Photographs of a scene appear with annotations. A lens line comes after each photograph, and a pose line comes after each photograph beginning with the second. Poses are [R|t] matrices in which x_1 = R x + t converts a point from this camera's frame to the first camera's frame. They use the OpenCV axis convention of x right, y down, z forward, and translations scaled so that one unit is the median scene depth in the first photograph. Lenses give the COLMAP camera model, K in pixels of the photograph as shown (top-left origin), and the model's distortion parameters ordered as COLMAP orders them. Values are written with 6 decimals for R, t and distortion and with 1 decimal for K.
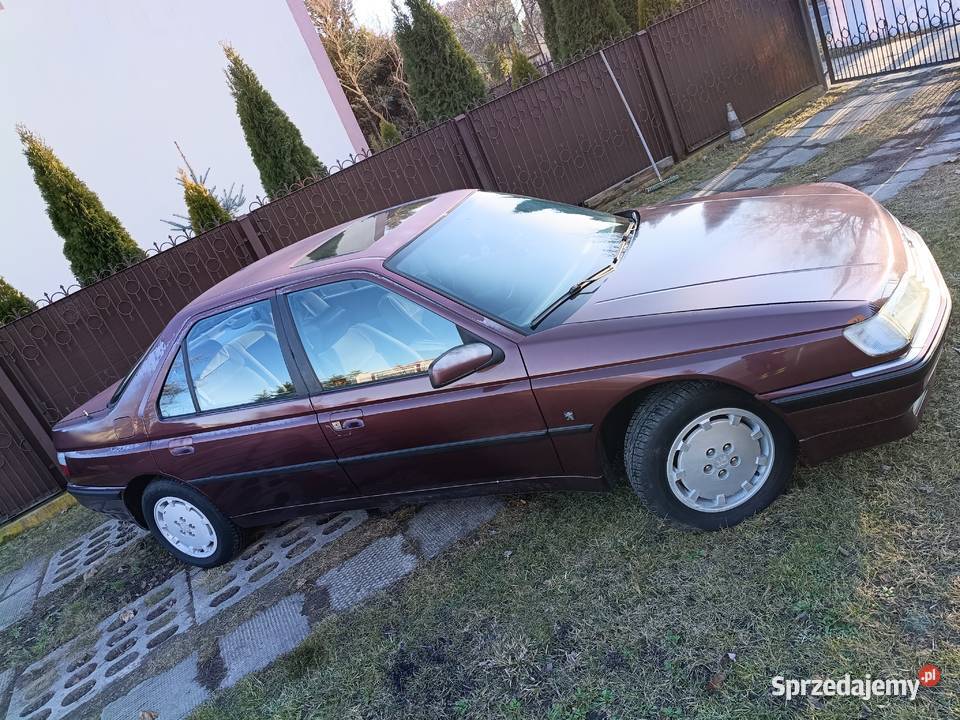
lens RADIAL K [[717.0, 0, 480.0], [0, 717.0, 360.0], [0, 0, 1]] dist [0.089129, -0.120071]
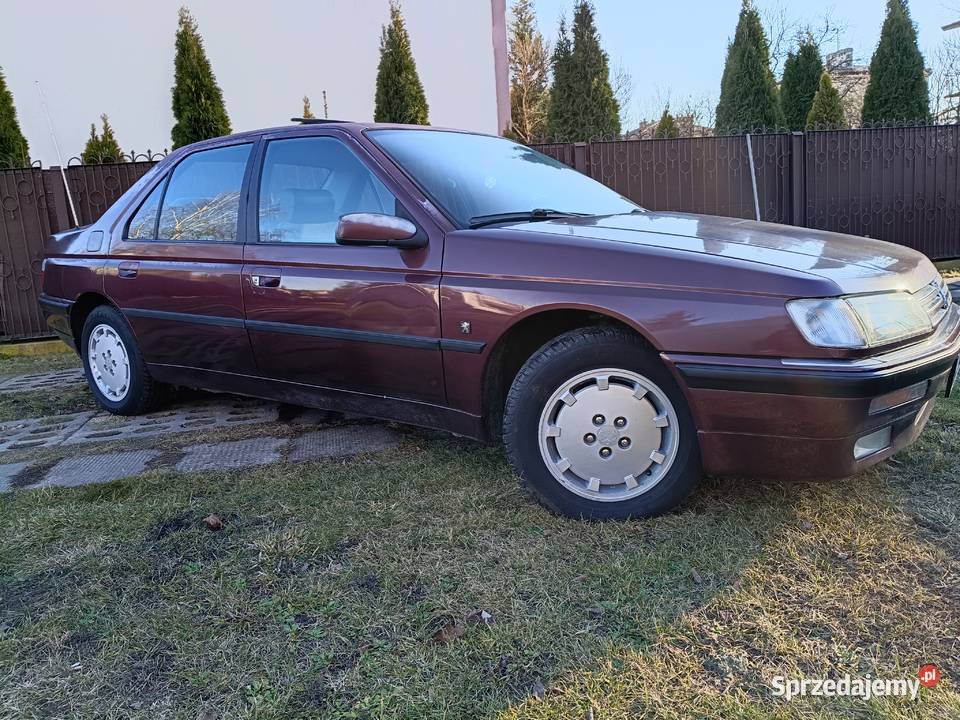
lens RADIAL K [[717.0, 0, 480.0], [0, 717.0, 360.0], [0, 0, 1]] dist [0.089129, -0.120071]
pose [[0.916917, 0.362953, -0.165918, 0.247953], [-0.380590, 0.920360, -0.089939, 0.154189], [0.120060, 0.145613, 0.982030, 0.137003]]
